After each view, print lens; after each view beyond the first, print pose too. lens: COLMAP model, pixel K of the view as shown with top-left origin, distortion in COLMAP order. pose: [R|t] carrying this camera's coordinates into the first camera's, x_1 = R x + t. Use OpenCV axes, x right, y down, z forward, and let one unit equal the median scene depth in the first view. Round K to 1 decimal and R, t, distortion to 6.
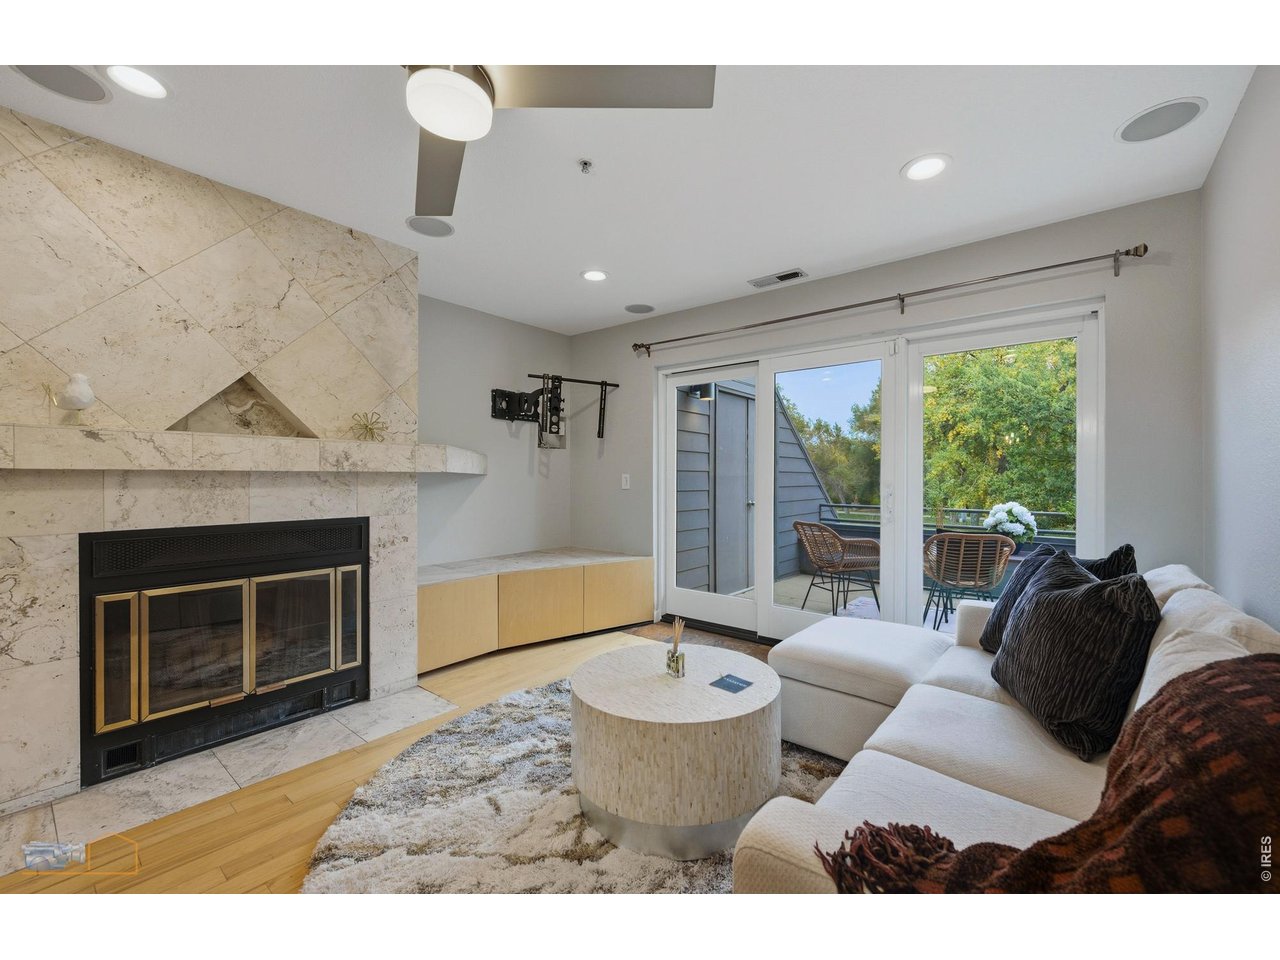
lens RADIAL K [[529.2, 0, 641.1], [0, 529.2, 480.3], [0, 0, 1]] dist [-0.001541, -0.000077]
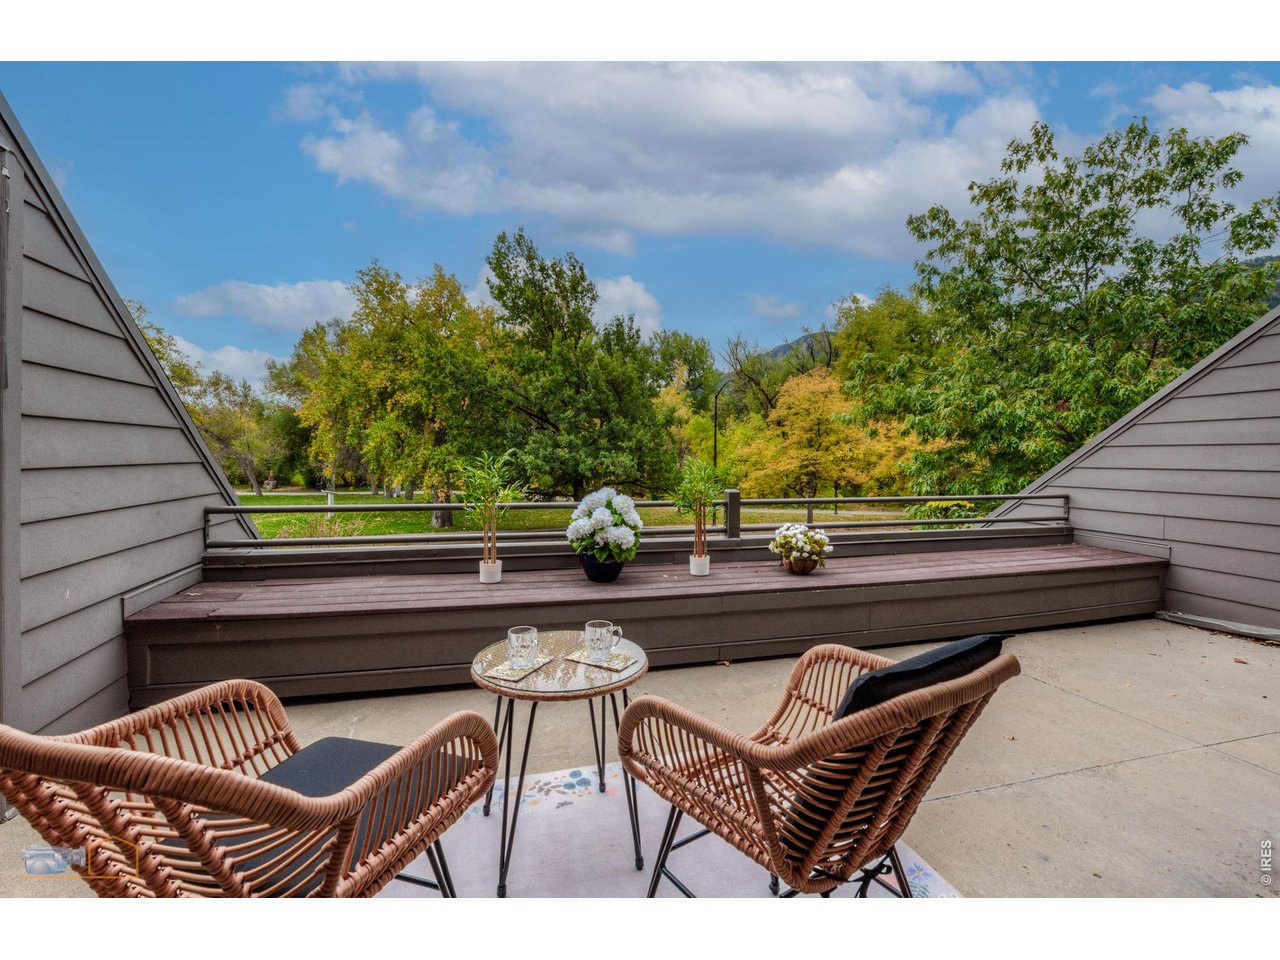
lens RADIAL K [[529.2, 0, 624.9], [0, 529.2, 452.2], [0, 0, 1]] dist [-0.001541, -0.000077]
pose [[0.556692, 0.004390, 0.830708, 0.055489], [-0.001950, 0.999990, -0.003978, 0.001026], [-0.830717, 0.000595, 0.556695, 0.156643]]
